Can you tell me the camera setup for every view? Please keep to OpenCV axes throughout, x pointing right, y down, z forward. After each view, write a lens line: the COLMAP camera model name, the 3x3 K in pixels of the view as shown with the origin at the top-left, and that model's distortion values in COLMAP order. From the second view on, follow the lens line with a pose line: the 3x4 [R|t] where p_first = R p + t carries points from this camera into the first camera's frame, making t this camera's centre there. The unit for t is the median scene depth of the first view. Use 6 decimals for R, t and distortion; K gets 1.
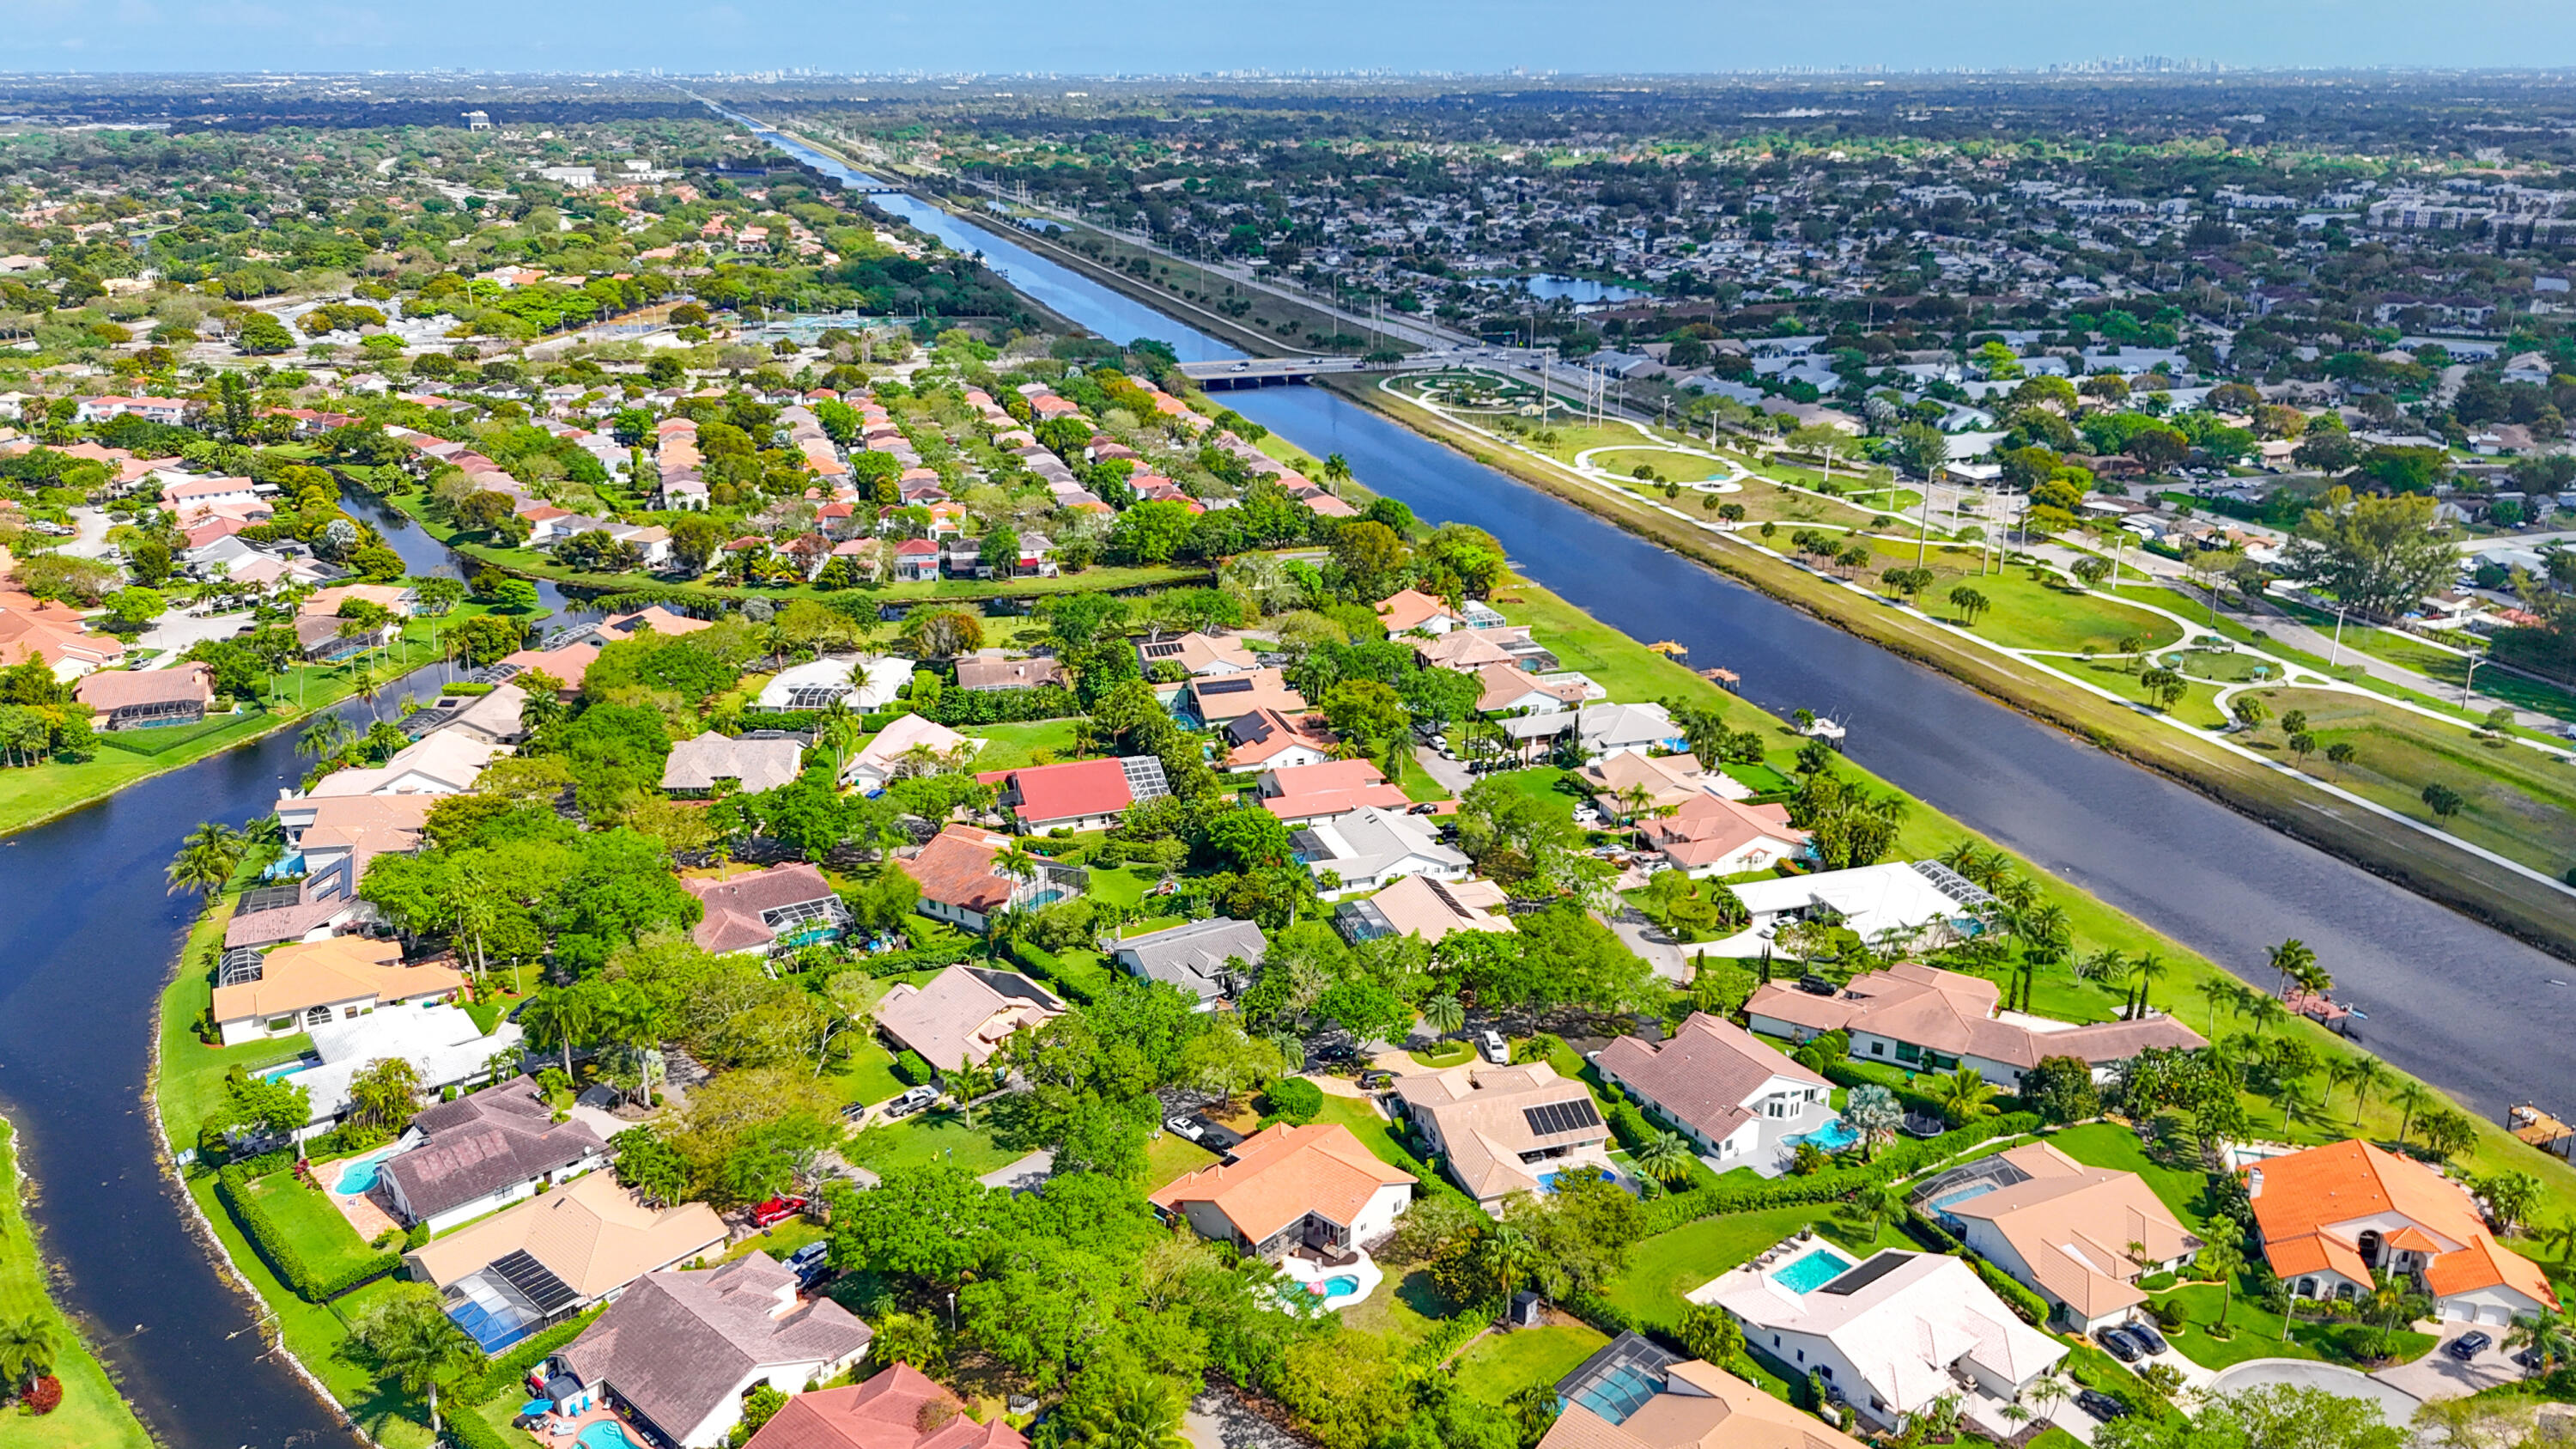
lens RADIAL K [[1914.5, 0, 1288.0], [0, 1914.5, 724.5], [0, 0, 1]] dist [0.068208, -0.073219]
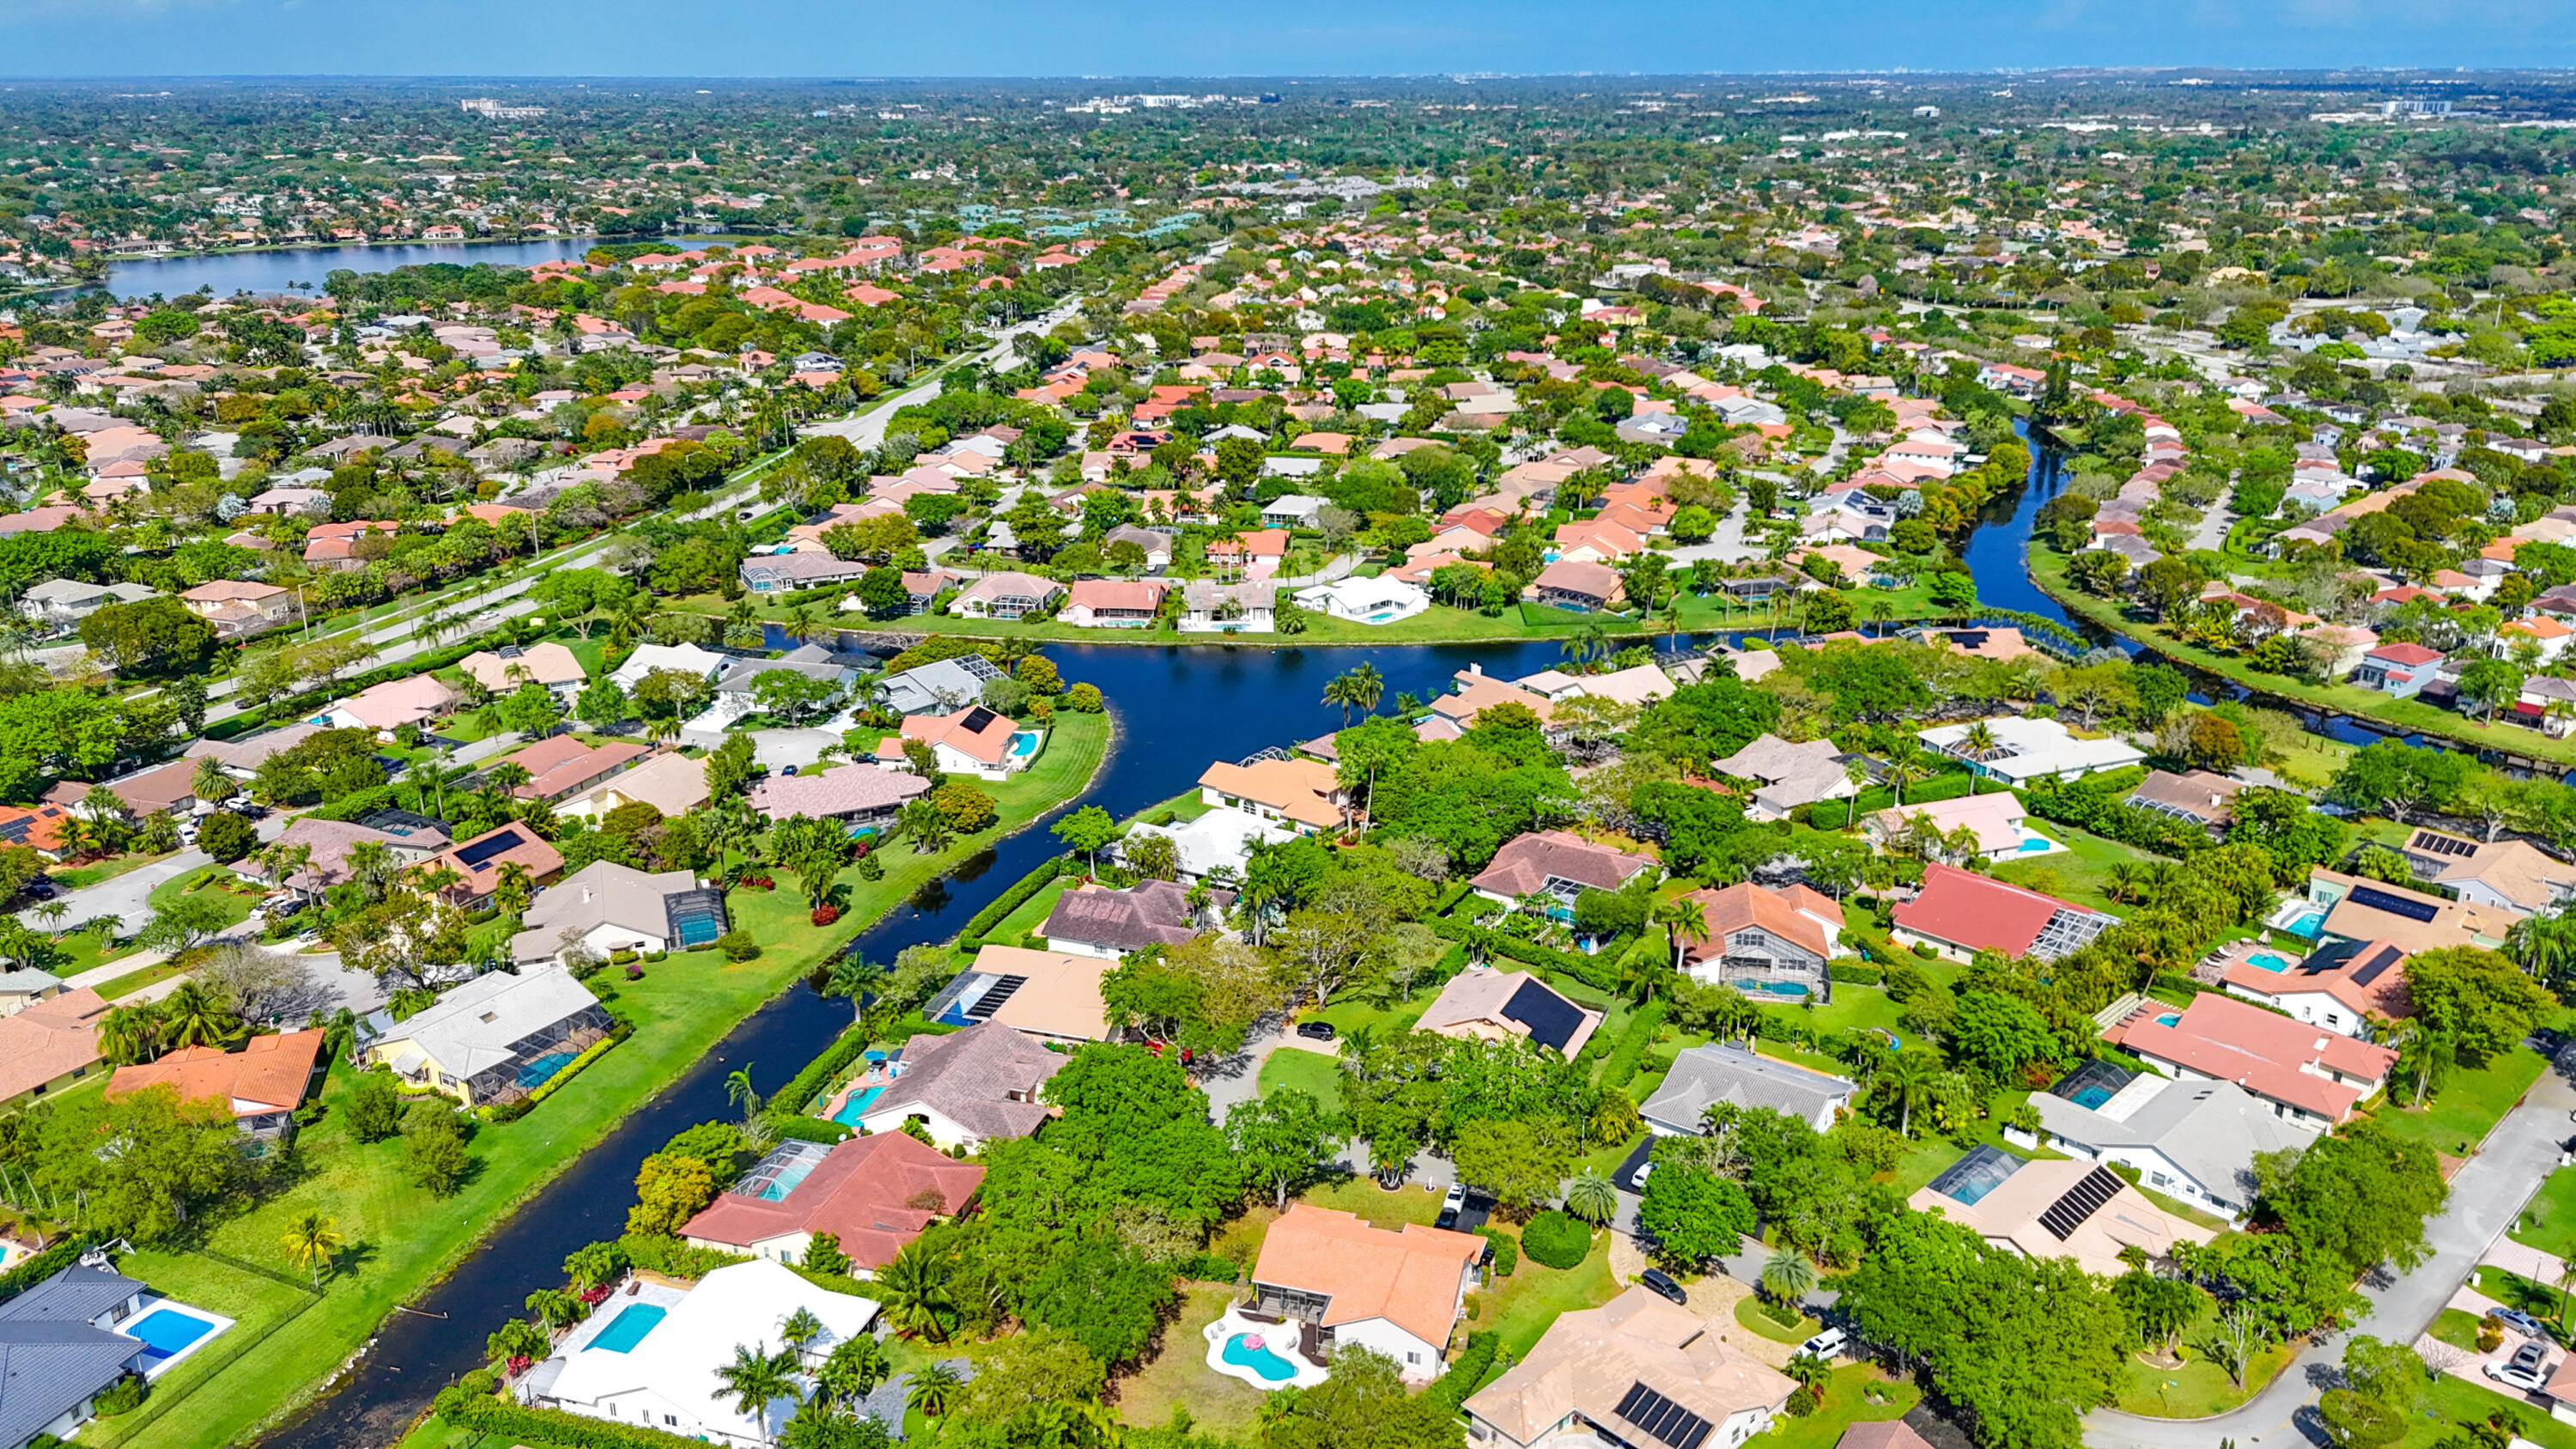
lens RADIAL K [[1914.5, 0, 1288.0], [0, 1914.5, 724.5], [0, 0, 1]] dist [0.068208, -0.073219]
pose [[0.422845, 0.292928, -0.857552, 0.424581], [-0.290848, 0.940119, 0.177719, -0.098321], [0.858260, 0.174270, 0.482722, 0.284081]]
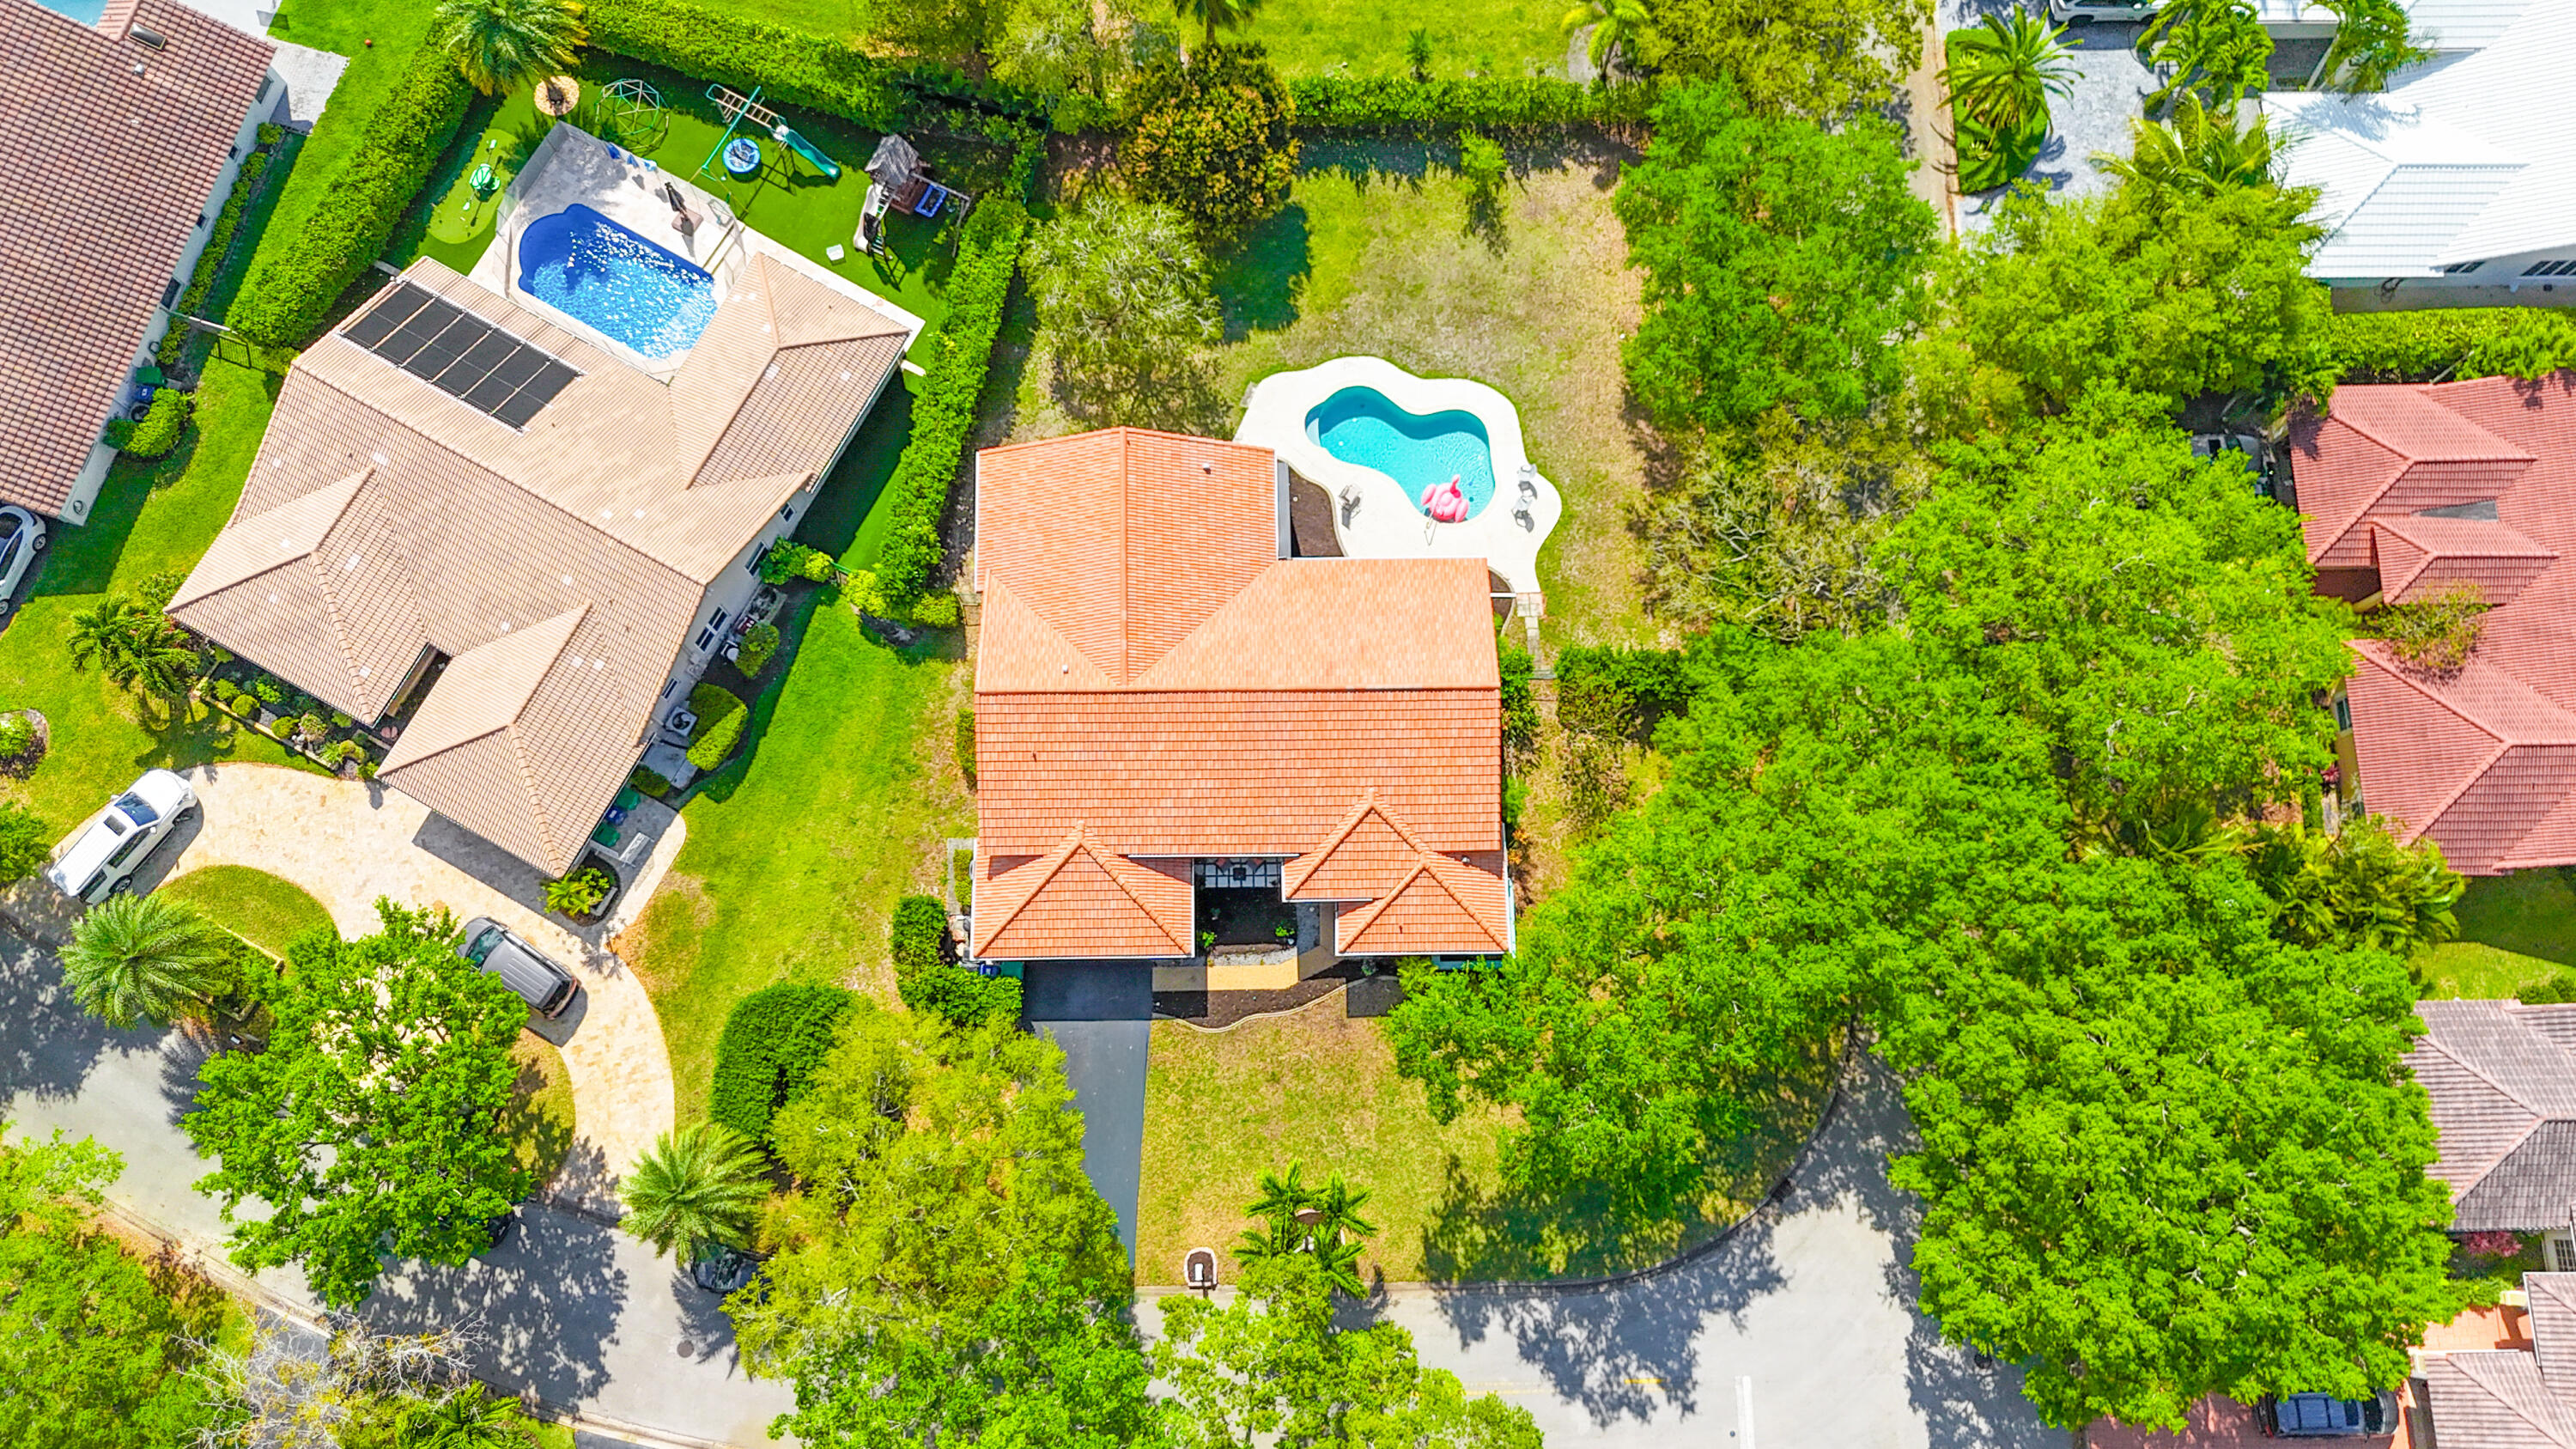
lens RADIAL K [[1925.4, 0, 1288.0], [0, 1925.4, 724.5], [0, 0, 1]] dist [0.064673, -0.063793]
pose [[-0.687471, -0.708140, 0.161003, -0.043785], [0.221676, 0.006493, 0.975099, -0.071226], [-0.691552, 0.706043, 0.152514, 0.567100]]
